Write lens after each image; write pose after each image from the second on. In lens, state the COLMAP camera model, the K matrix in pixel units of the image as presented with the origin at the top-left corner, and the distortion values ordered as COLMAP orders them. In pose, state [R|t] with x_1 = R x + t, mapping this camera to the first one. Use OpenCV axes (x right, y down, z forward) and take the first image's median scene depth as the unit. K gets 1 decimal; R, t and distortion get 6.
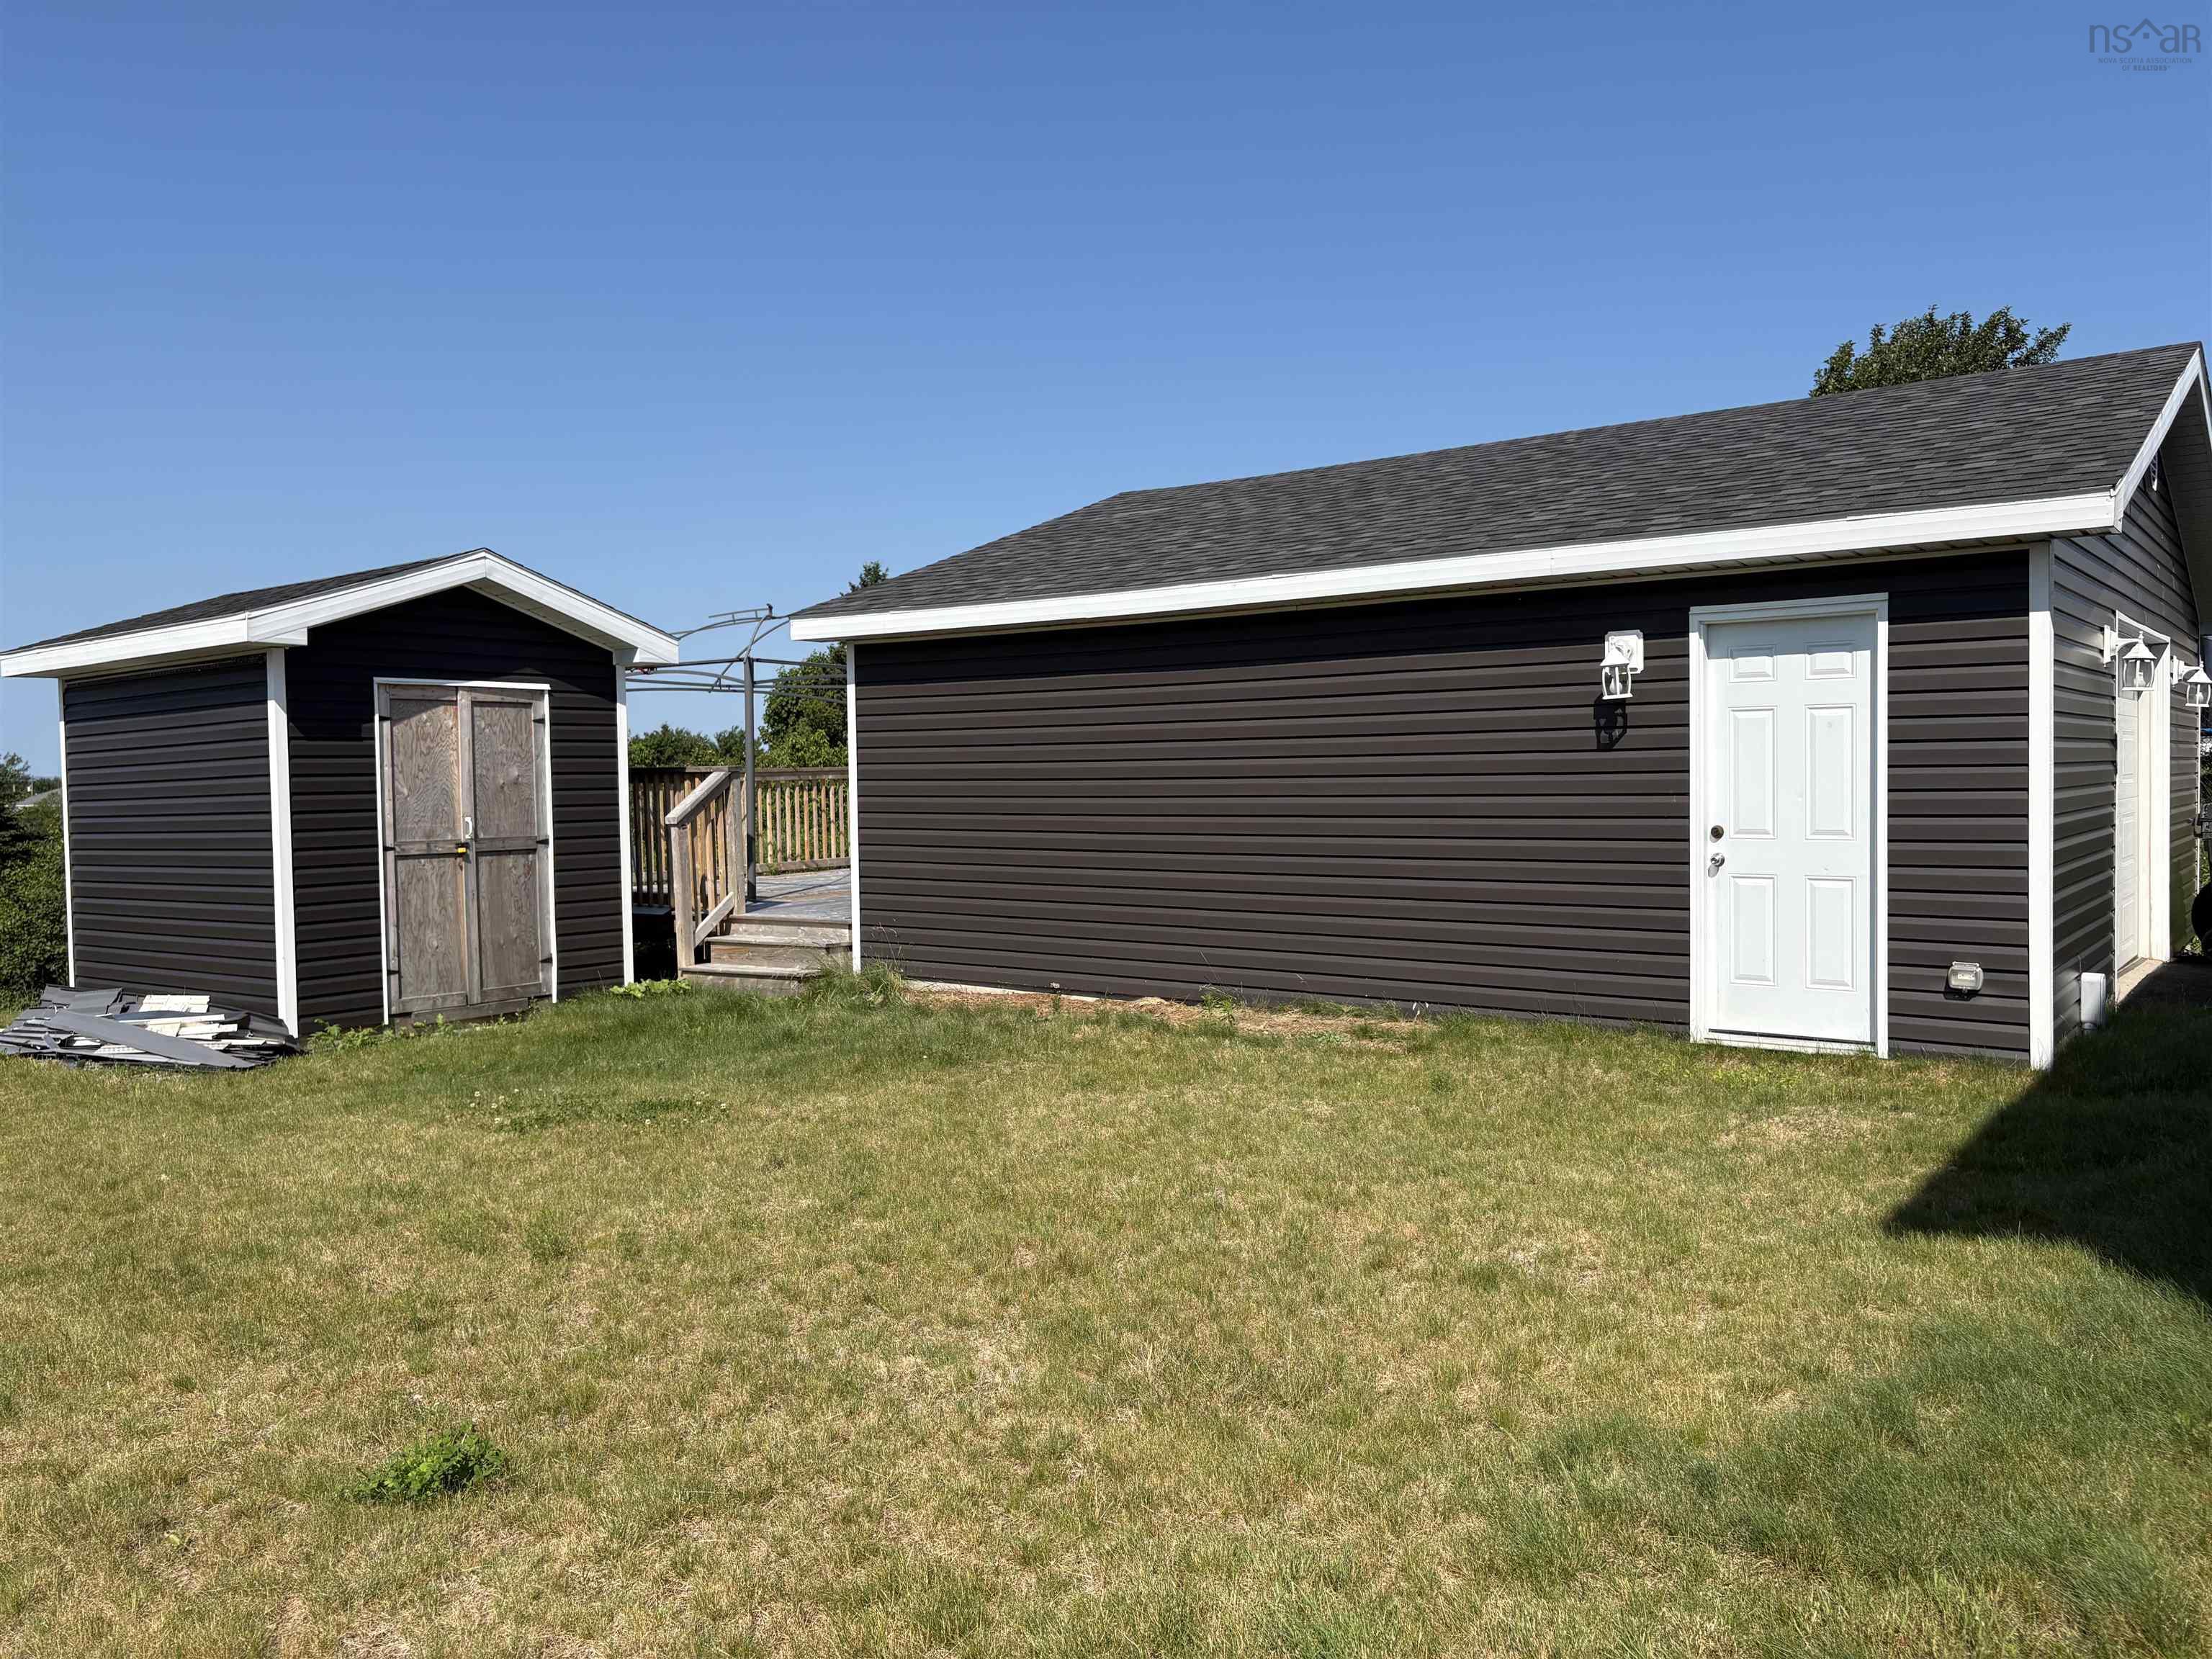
lens RADIAL K [[1652.6, 0, 1106.0], [0, 1652.6, 829.5], [0, 0, 1]] dist [0.093347, 0.000128]
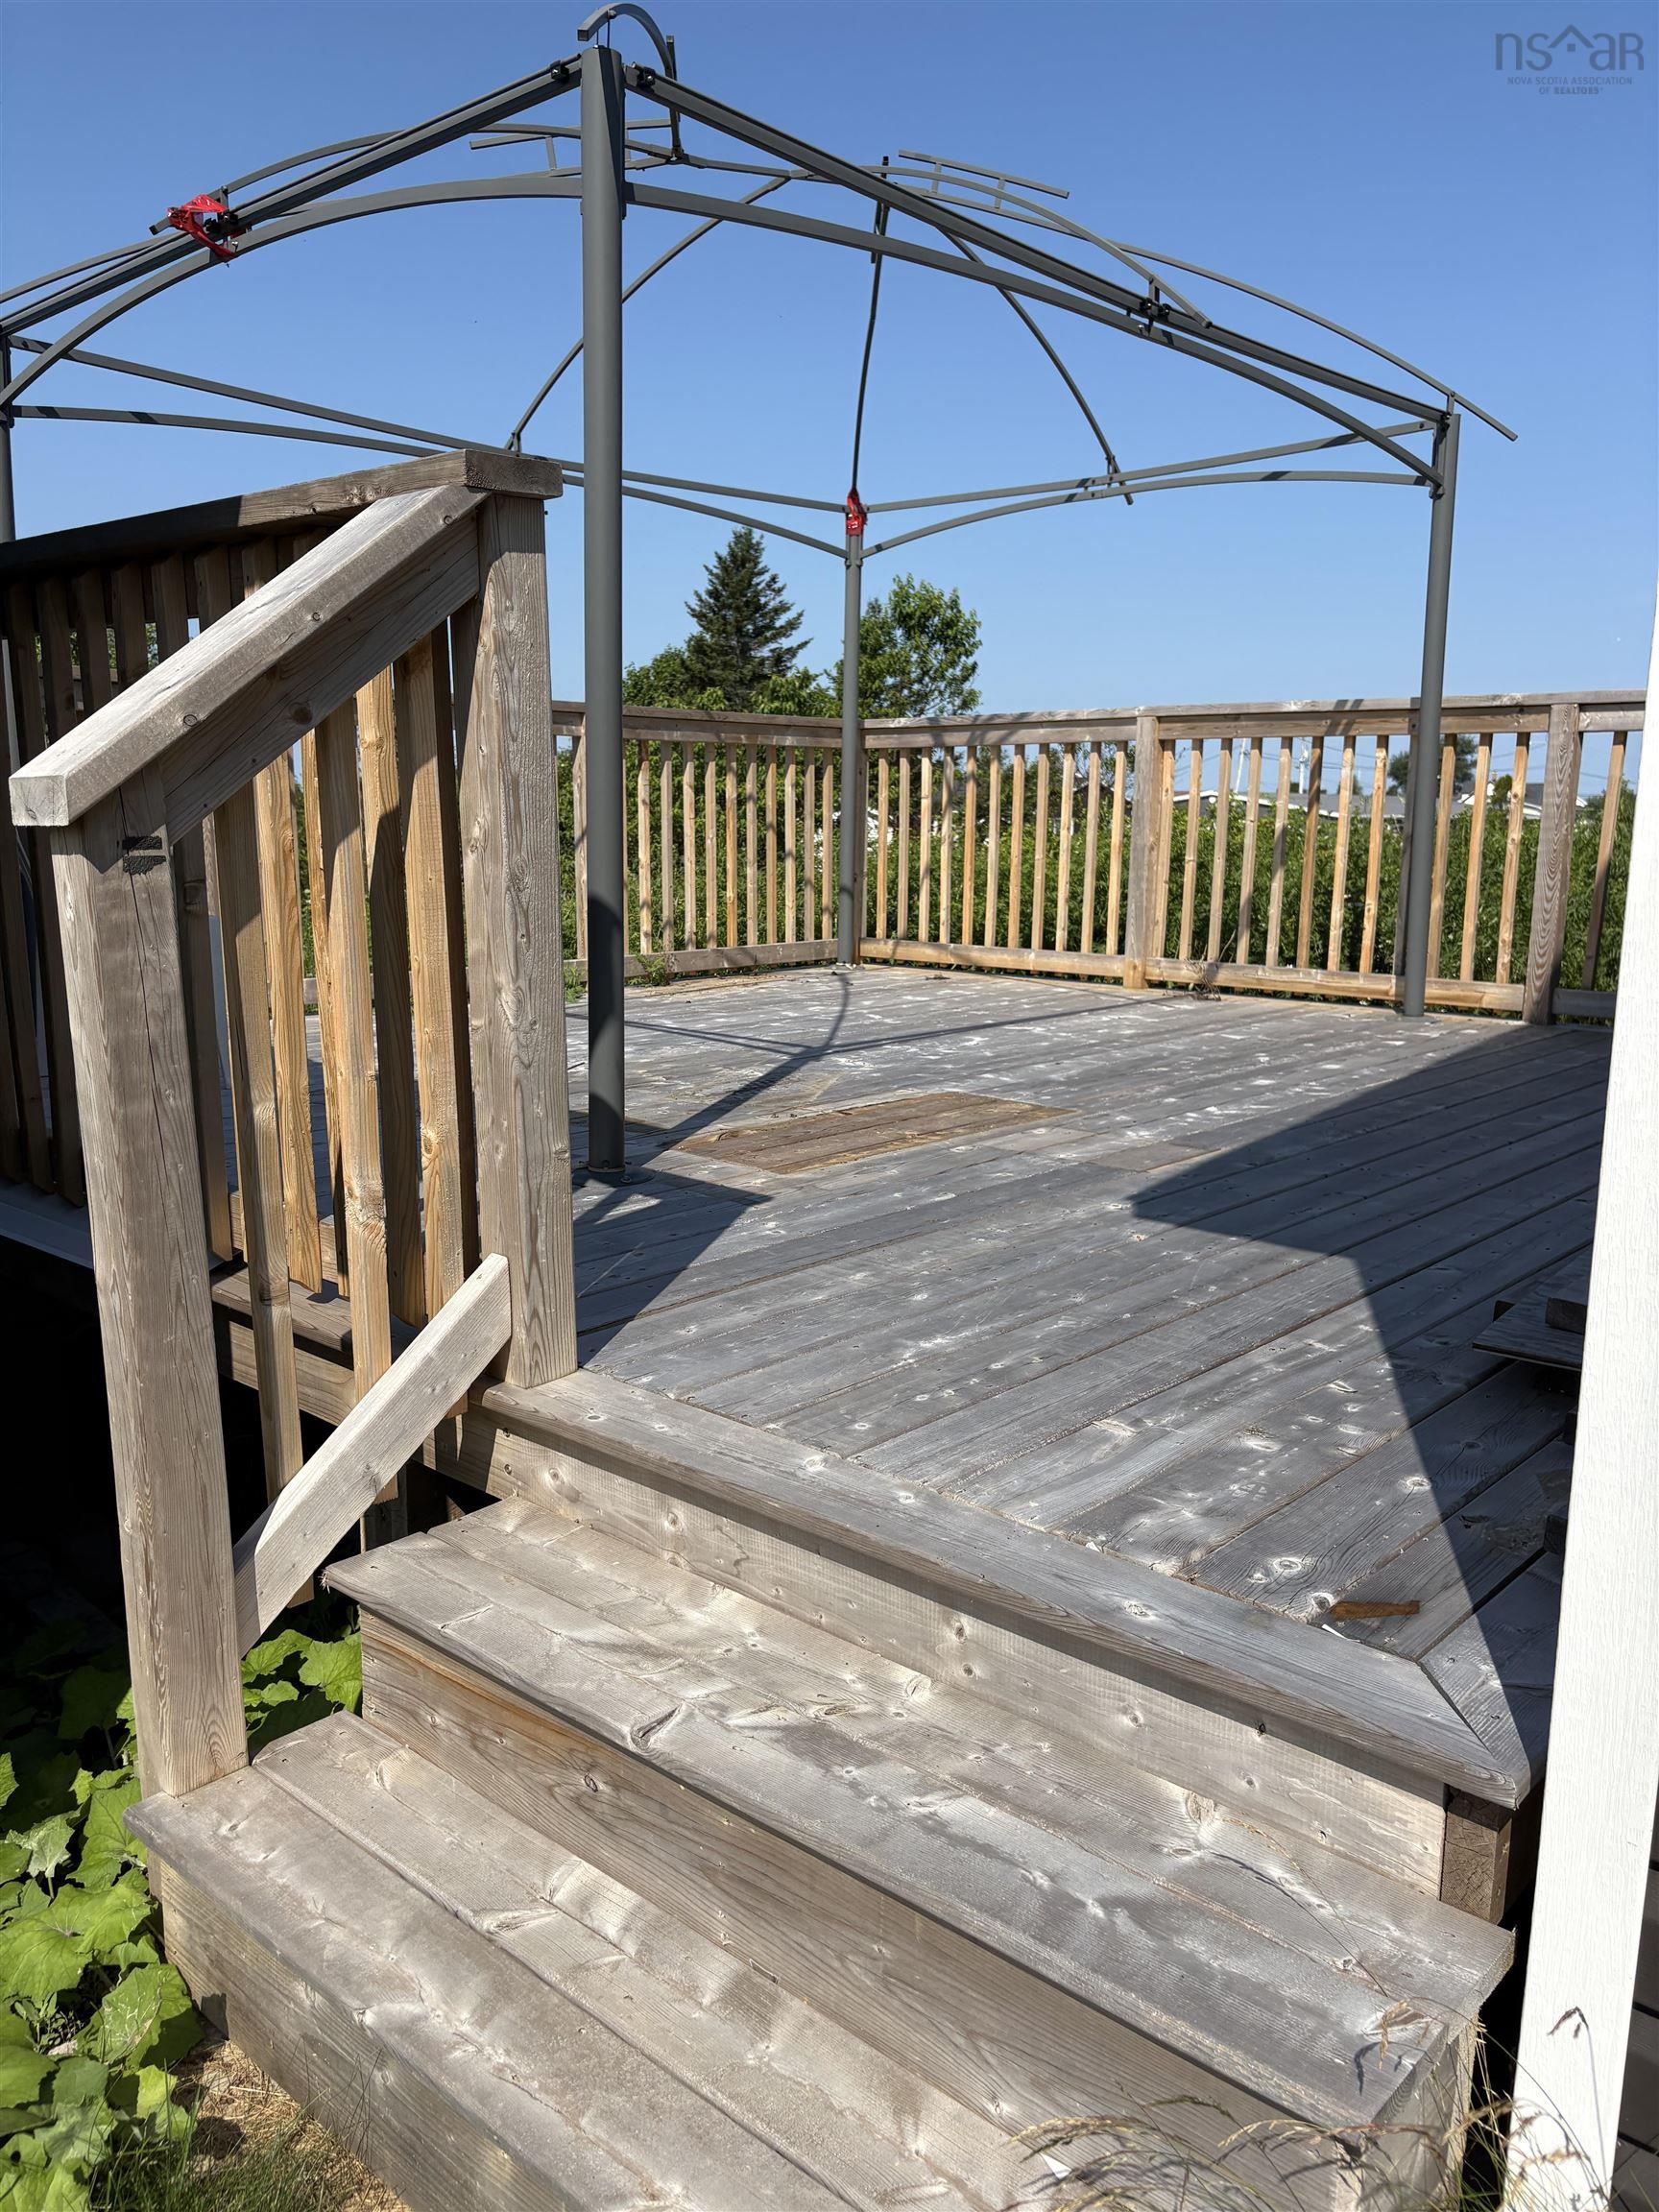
lens RADIAL K [[1652.6, 0, 829.5], [0, 1652.6, 1106.0], [0, 0, 1]] dist [0.093347, 0.000128]
pose [[0.996950, 0.045631, -0.063315, -0.172924], [-0.036208, 0.989101, 0.142720, -0.002662], [0.069138, -0.139992, 0.987736, 0.797448]]
